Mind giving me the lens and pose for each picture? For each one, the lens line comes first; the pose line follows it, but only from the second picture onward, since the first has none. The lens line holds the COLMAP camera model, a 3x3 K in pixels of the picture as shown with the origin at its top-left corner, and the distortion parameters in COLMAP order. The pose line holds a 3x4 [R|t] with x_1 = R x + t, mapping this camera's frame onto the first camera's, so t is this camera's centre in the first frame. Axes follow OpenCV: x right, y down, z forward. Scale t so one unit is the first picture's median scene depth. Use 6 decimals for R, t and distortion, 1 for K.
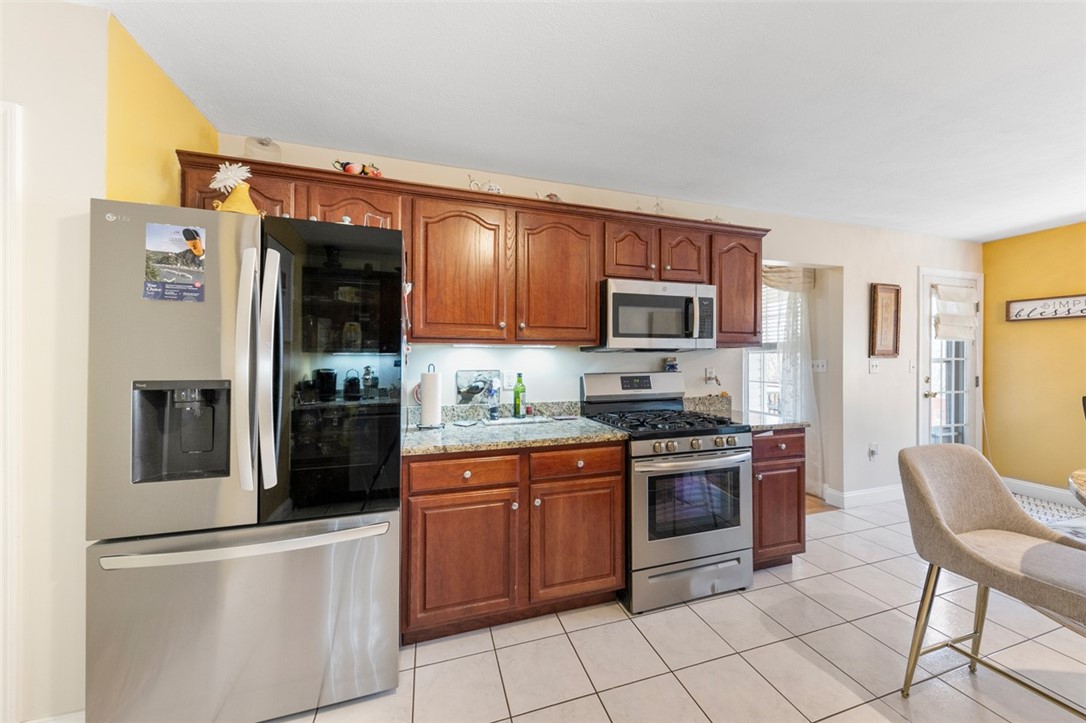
lens RADIAL K [[390.9, 0, 548.8], [0, 390.9, 360.2], [0, 0, 1]] dist [0.001326, -0.000062]
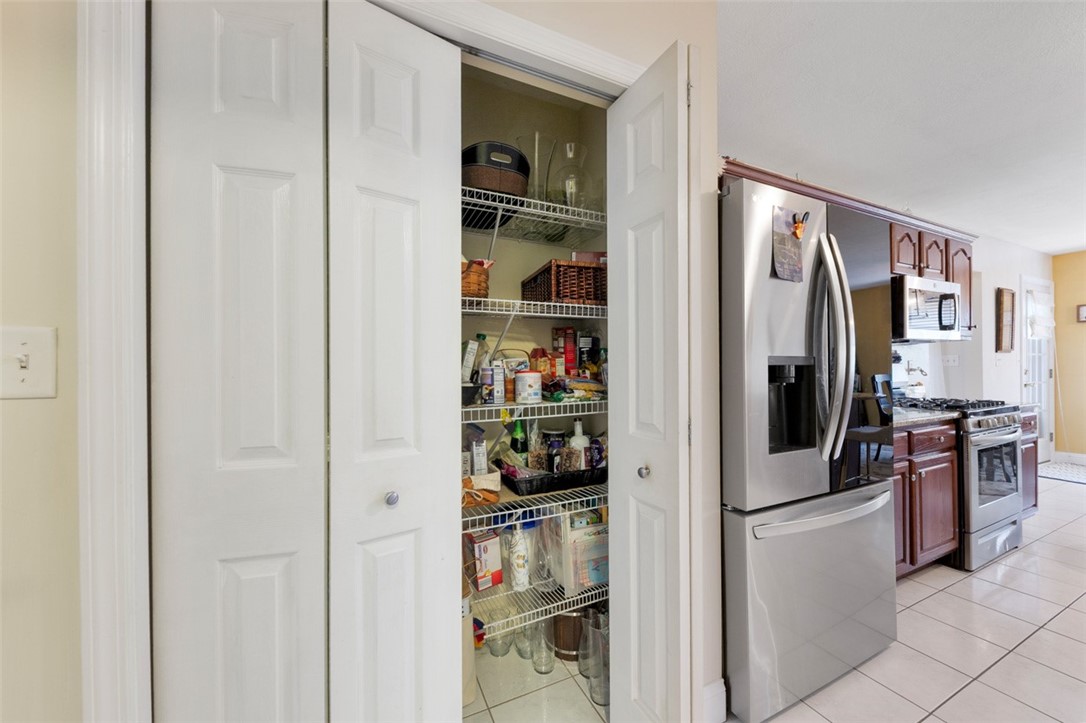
lens RADIAL K [[390.9, 0, 542.3], [0, 390.9, 368.8], [0, 0, 1]] dist [0.001326, -0.000062]
pose [[0.993062, -0.011258, 0.117055, -0.639864], [0.012210, 0.999898, -0.007416, 0.033306], [-0.116960, 0.008794, 0.993098, 0.017518]]
